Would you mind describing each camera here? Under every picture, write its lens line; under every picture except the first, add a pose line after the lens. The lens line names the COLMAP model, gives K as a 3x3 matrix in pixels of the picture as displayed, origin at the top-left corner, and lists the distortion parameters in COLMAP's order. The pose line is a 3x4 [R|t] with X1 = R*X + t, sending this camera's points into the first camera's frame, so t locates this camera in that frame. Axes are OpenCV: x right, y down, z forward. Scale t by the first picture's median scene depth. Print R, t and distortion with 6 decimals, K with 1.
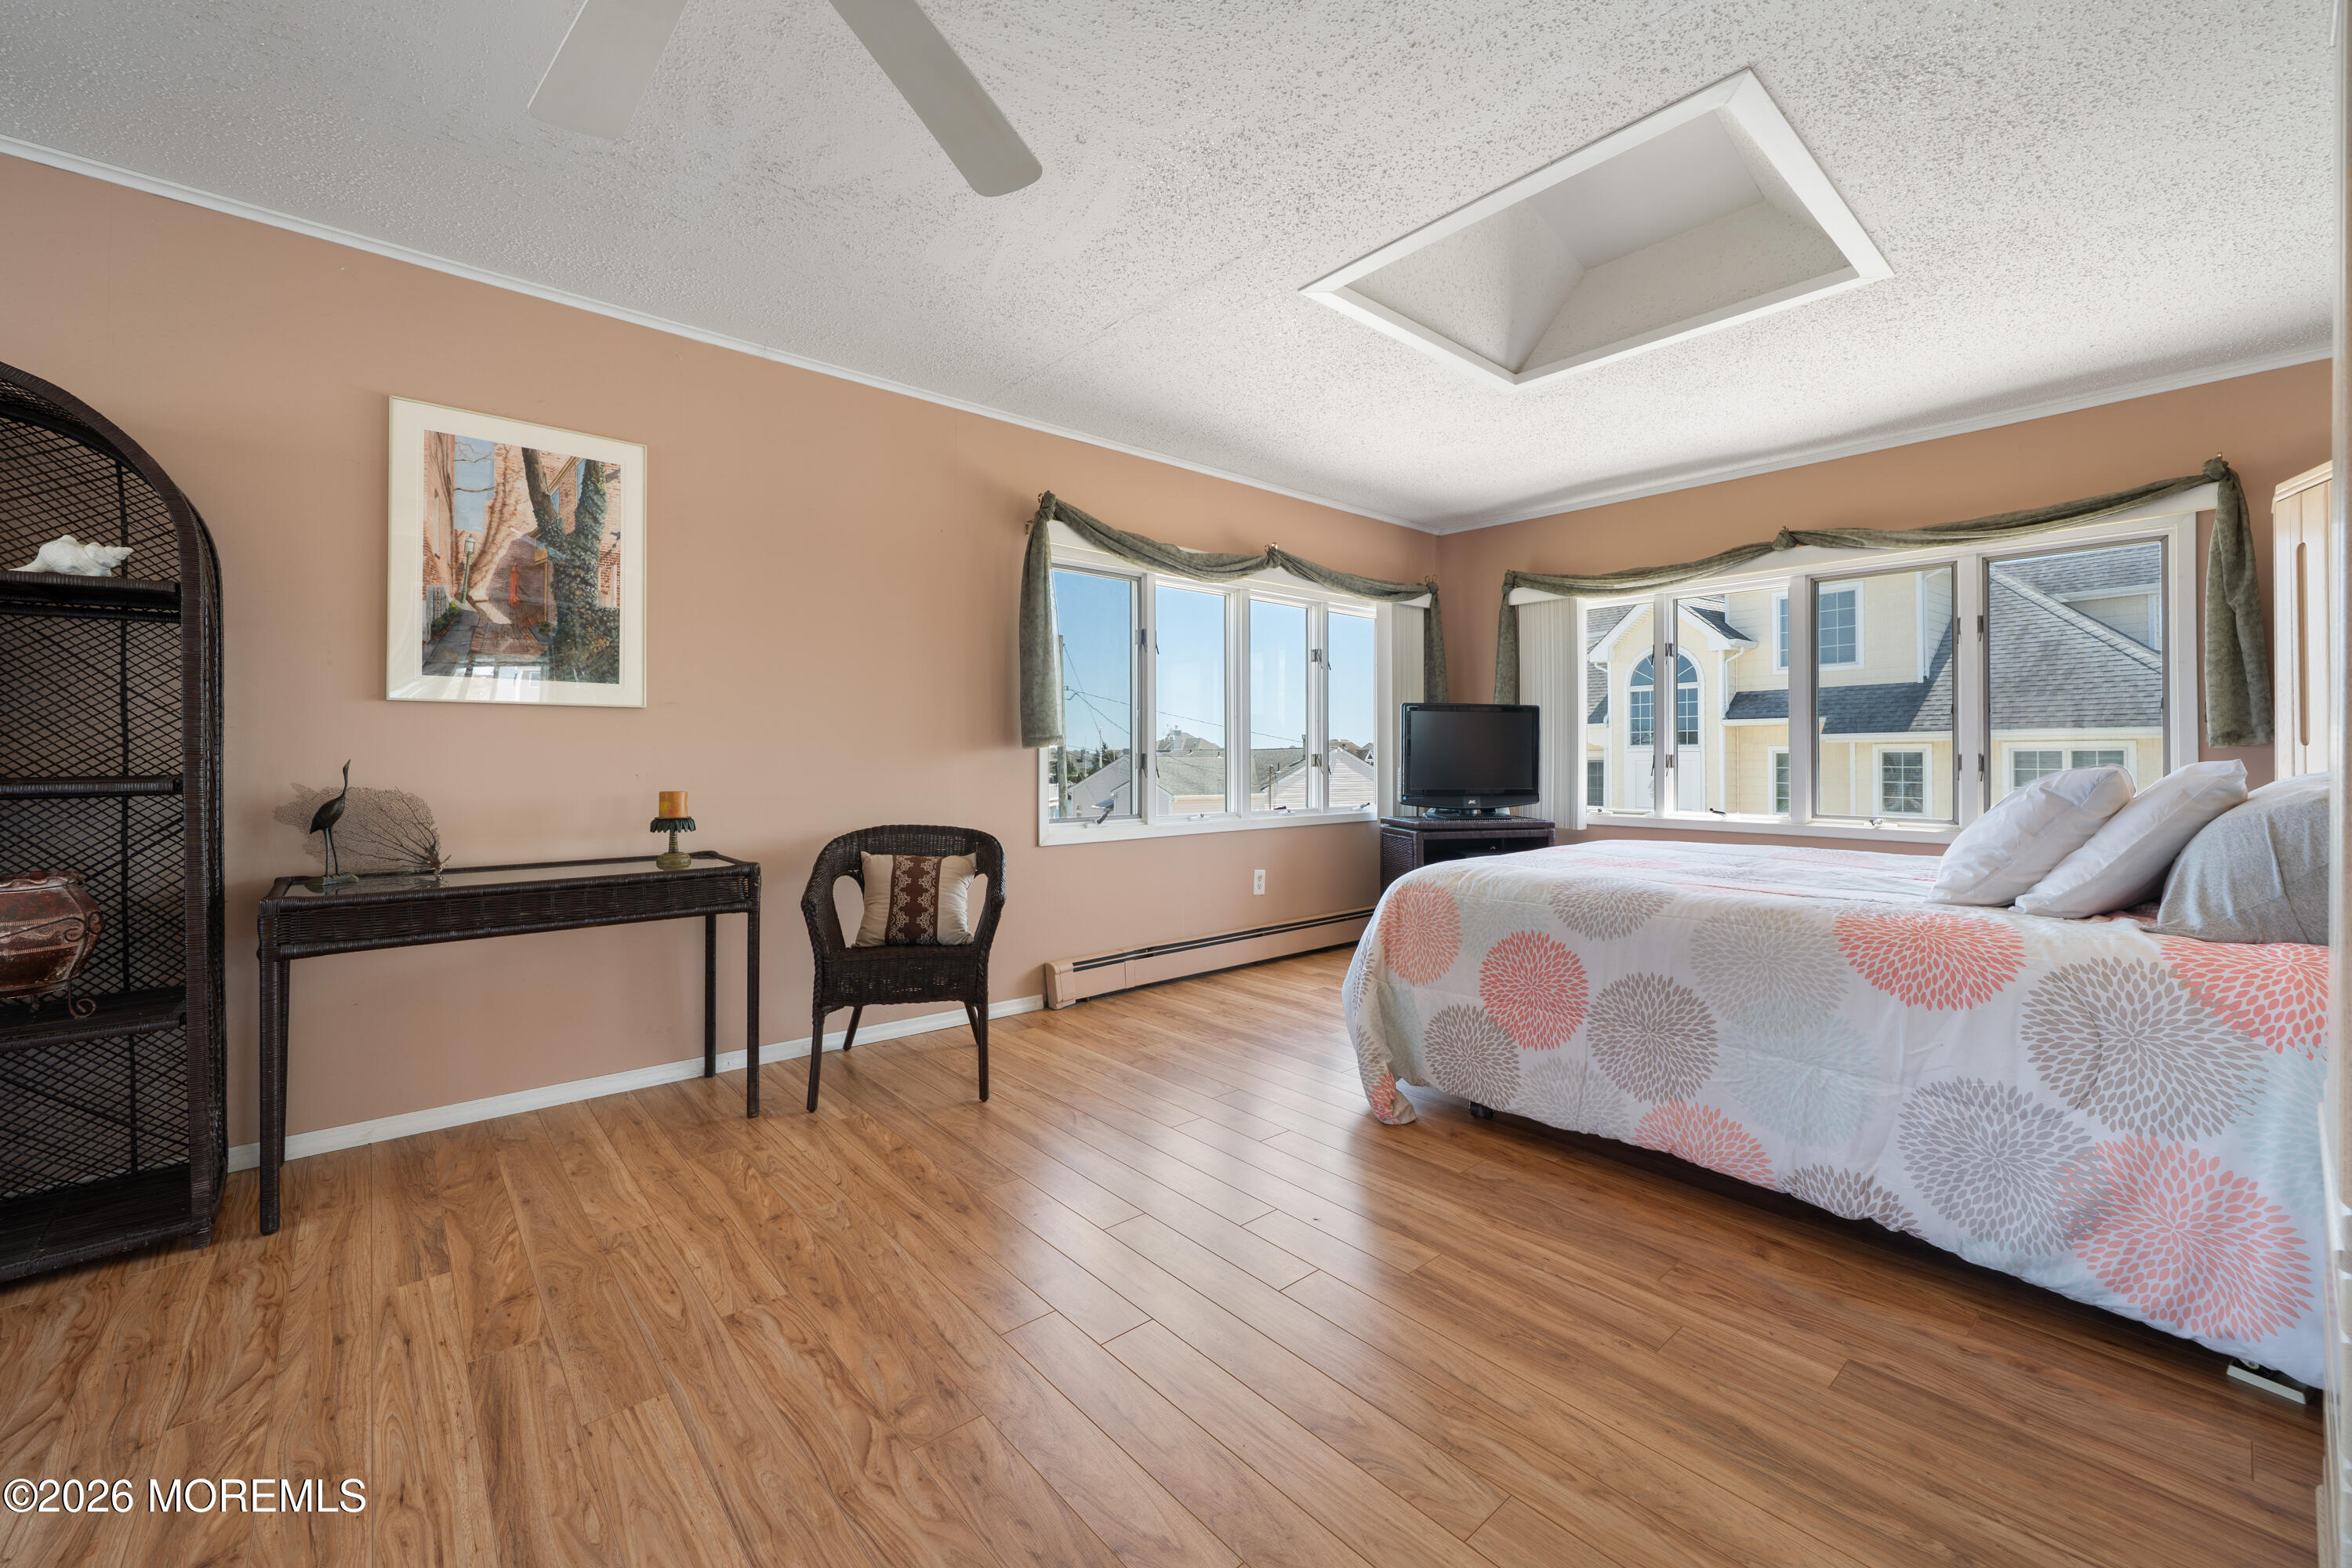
lens RADIAL K [[941.7, 0, 1176.3], [0, 941.7, 762.0], [0, 0, 1]] dist [-0.002171, -0.000157]
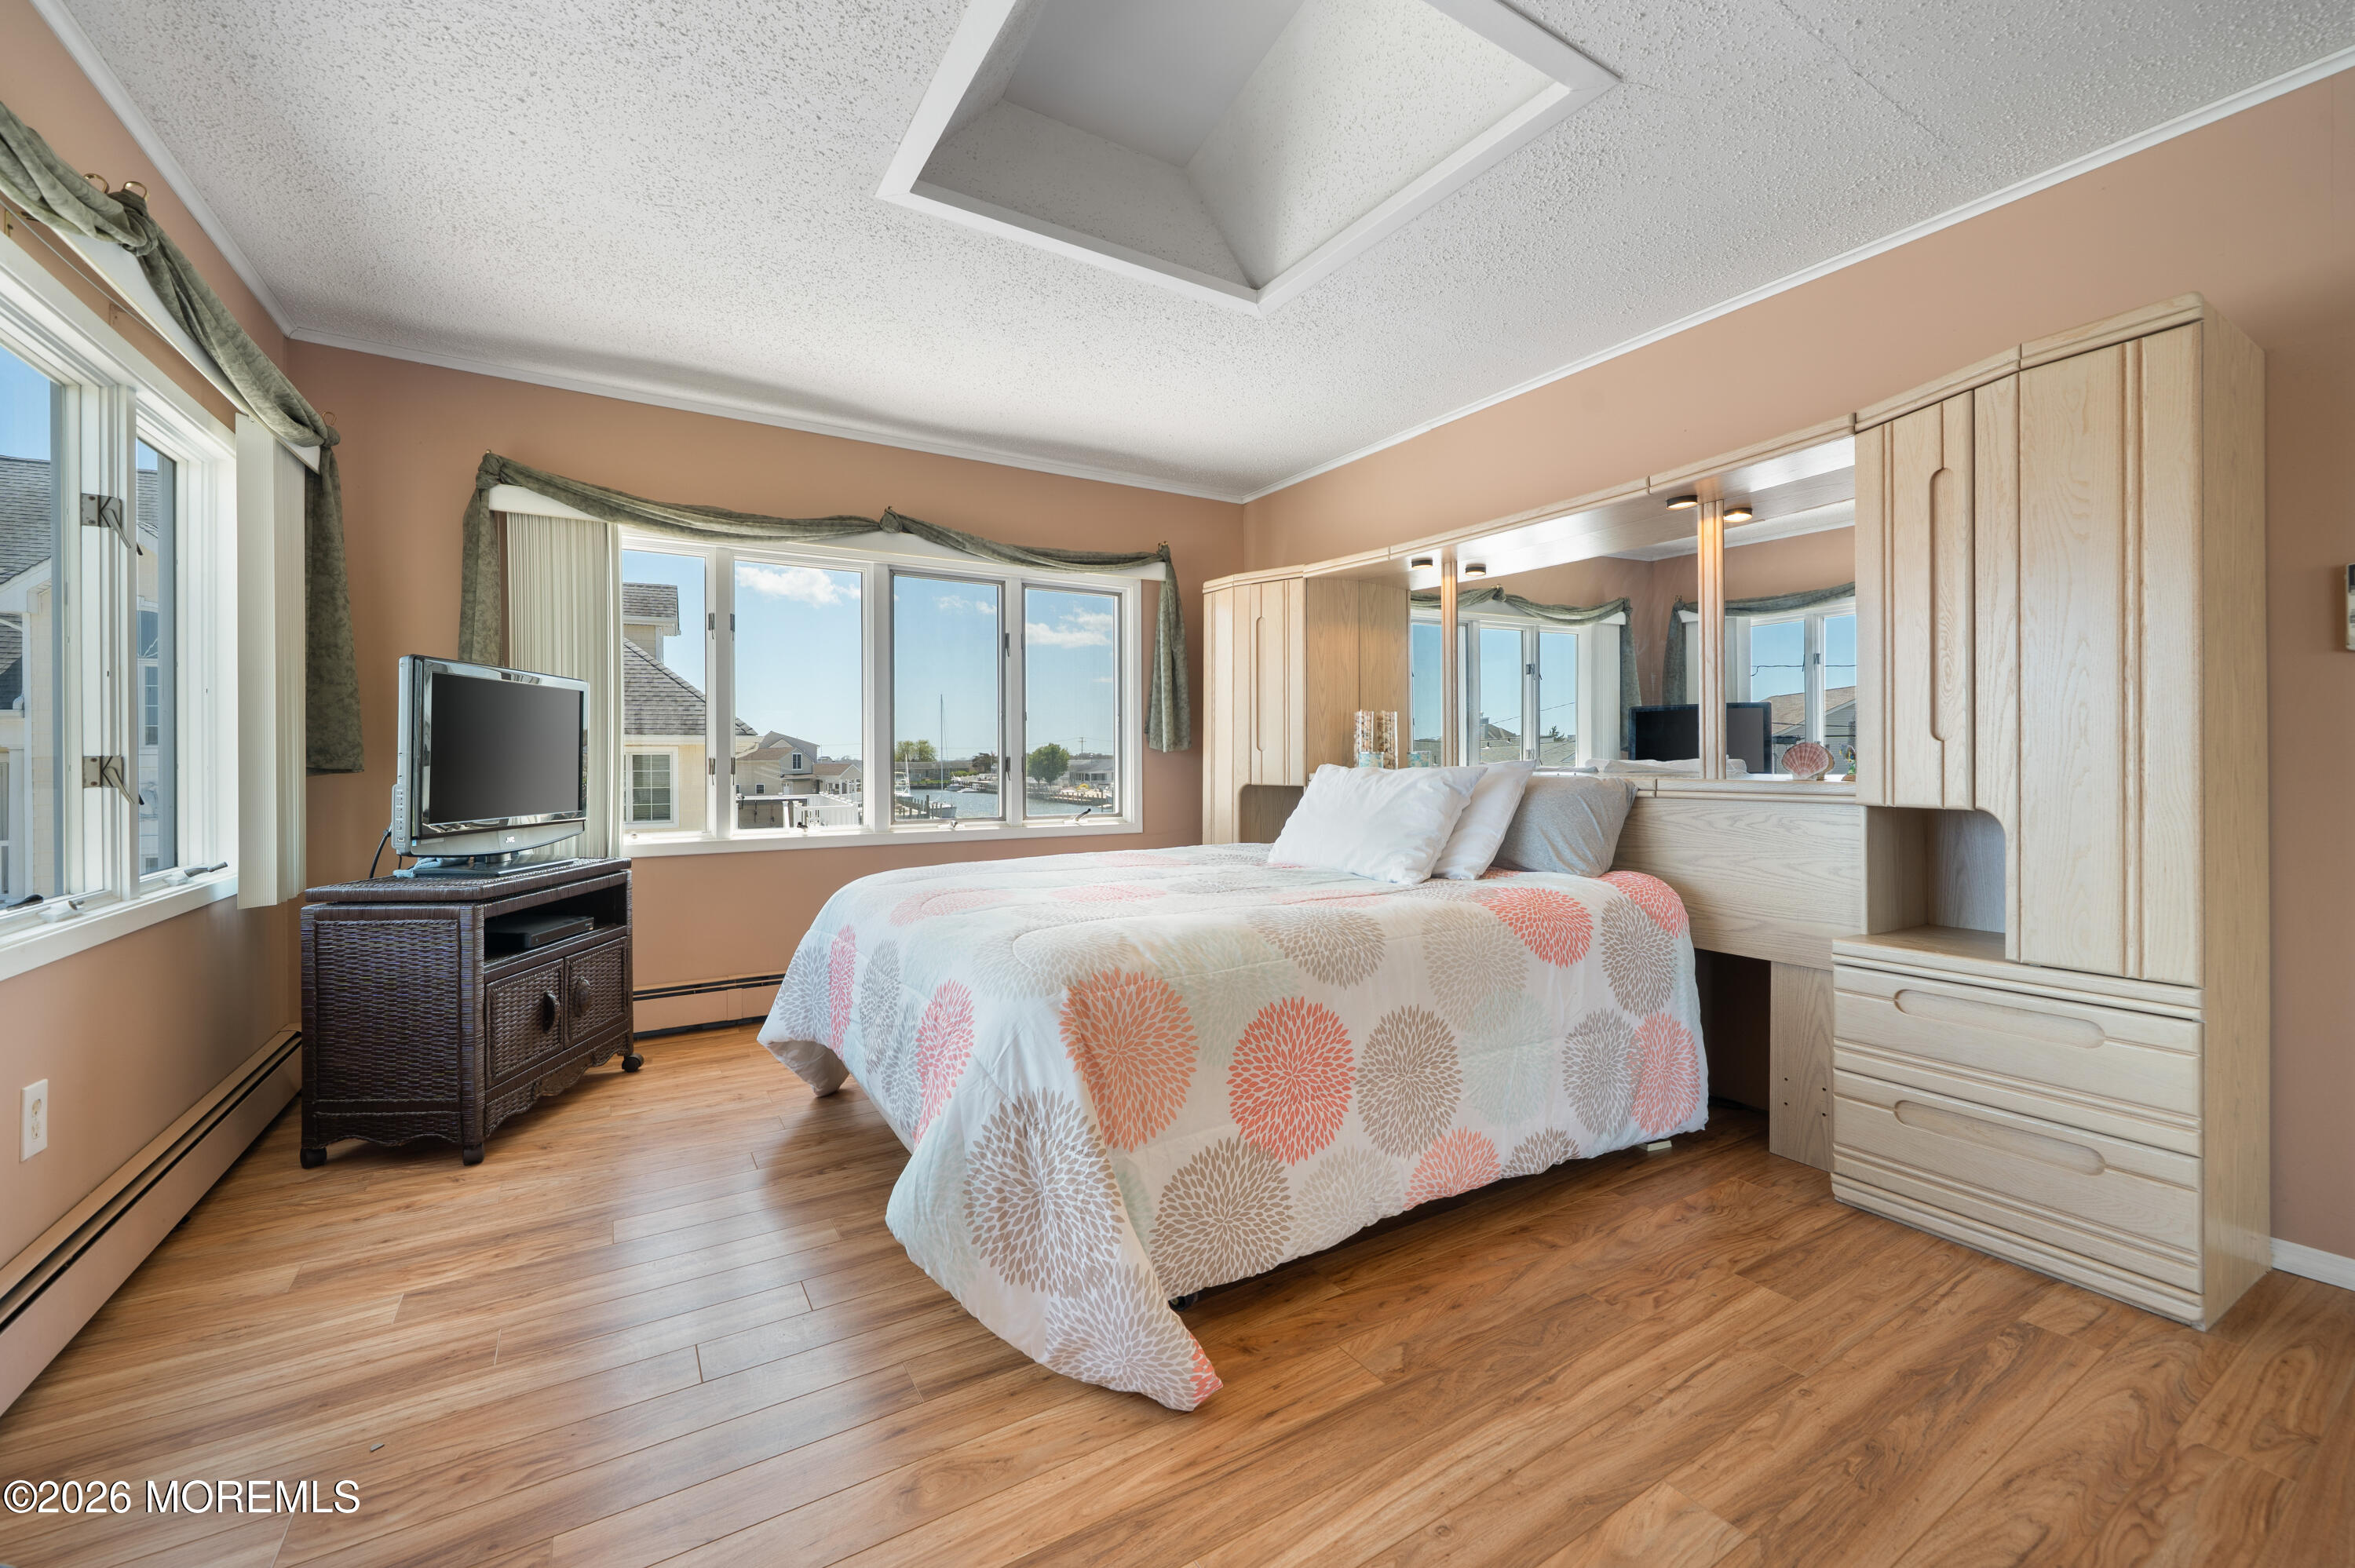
lens RADIAL K [[942.7, 0, 1179.9], [0, 942.7, 763.8], [0, 0, 1]] dist [-0.002171, -0.000157]
pose [[0.159270, -0.006372, 0.987215, -0.372433], [0.008735, 0.999949, 0.005045, -0.006384], [-0.987196, 0.007820, 0.159317, 1.021824]]
